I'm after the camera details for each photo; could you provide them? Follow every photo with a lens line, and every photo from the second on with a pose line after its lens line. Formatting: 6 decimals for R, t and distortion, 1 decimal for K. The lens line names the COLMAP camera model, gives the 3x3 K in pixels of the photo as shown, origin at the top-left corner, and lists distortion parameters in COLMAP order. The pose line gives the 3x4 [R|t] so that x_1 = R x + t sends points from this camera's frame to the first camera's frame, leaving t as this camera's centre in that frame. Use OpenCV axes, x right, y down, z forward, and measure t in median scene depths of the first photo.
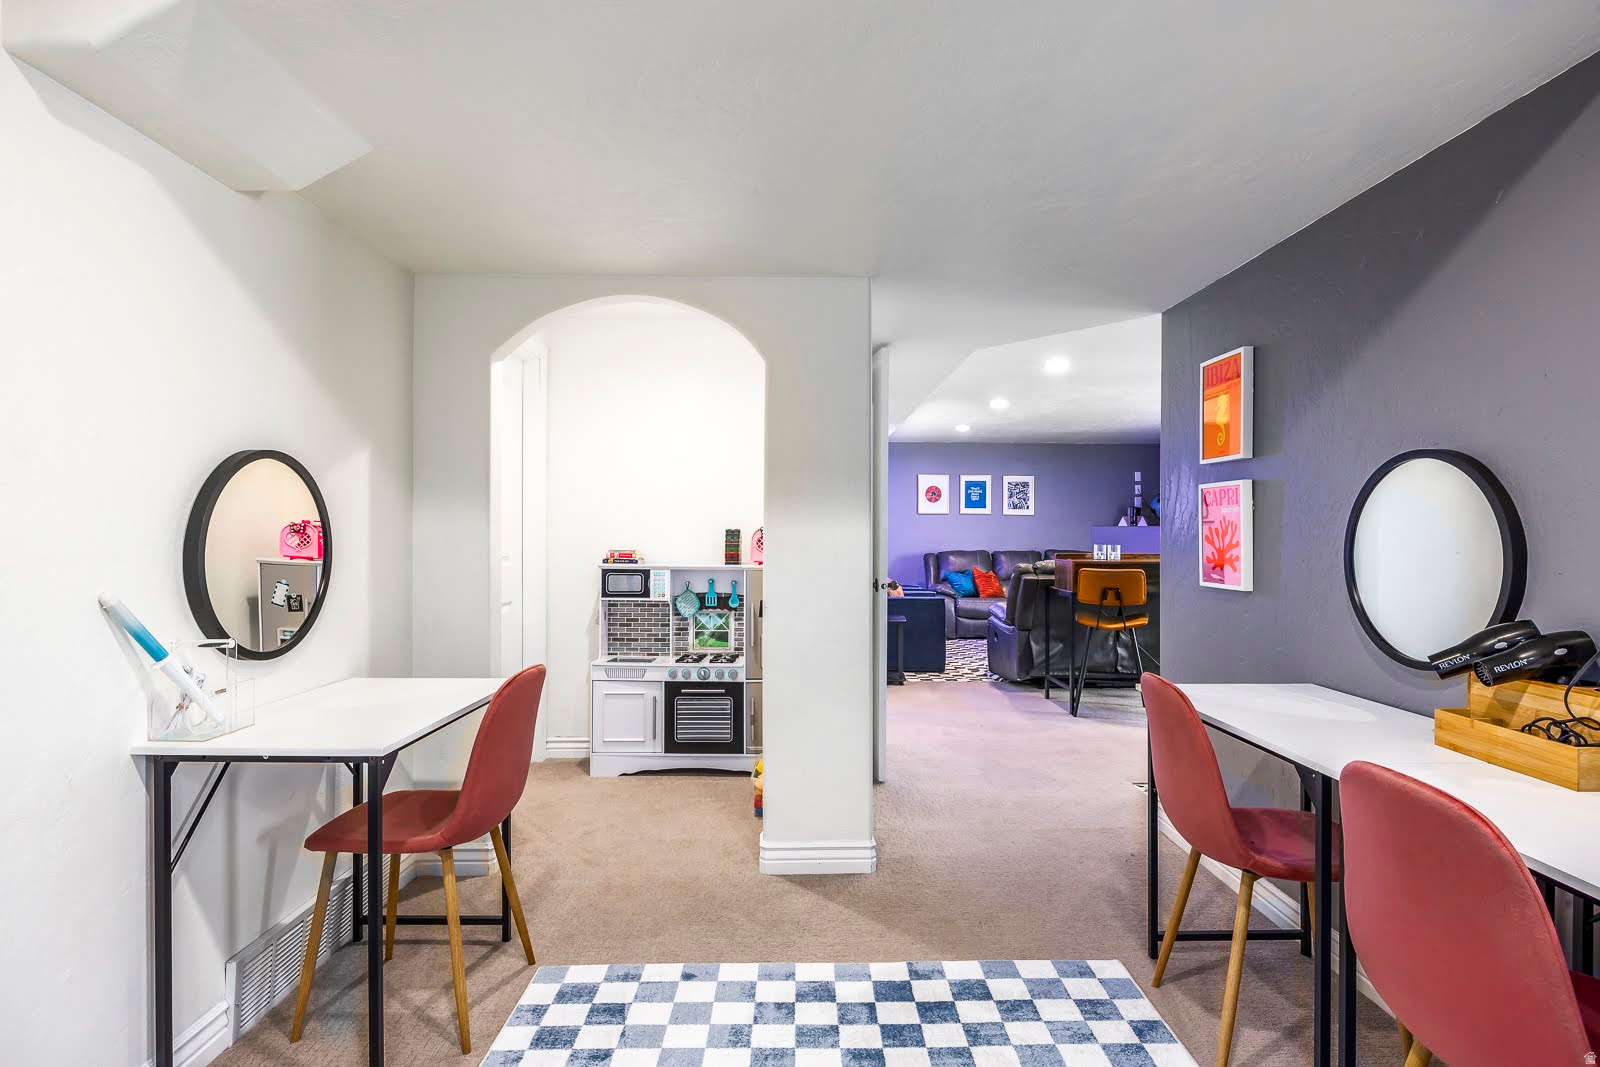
lens RADIAL K [[829.4, 0, 803.7], [0, 829.4, 537.9], [0, 0, 1]] dist [0.000212, 0.000386]
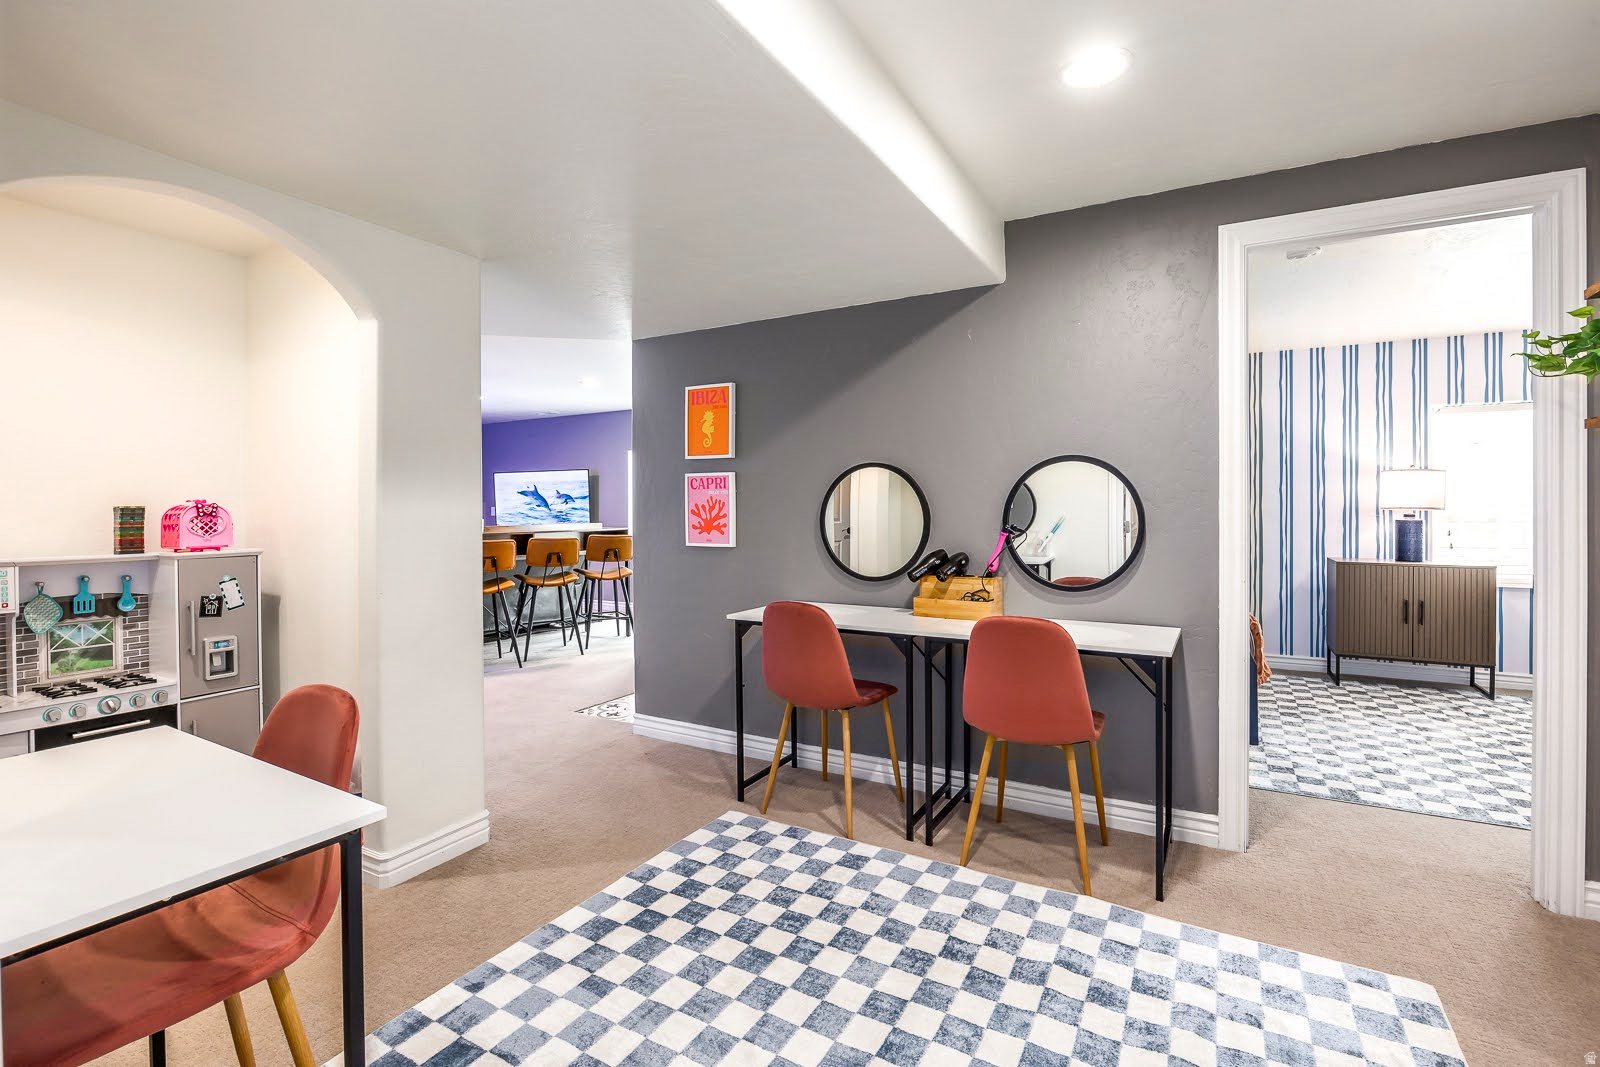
lens RADIAL K [[736.9, 0, 803.0], [0, 736.9, 516.1], [0, 0, 1]] dist [0.000514, -0.000012]
pose [[0.509431, -0.012317, 0.860423, -0.500473], [0.011138, 0.999908, 0.007719, -0.000031], [-0.860439, 0.005651, 0.509522, 0.199516]]
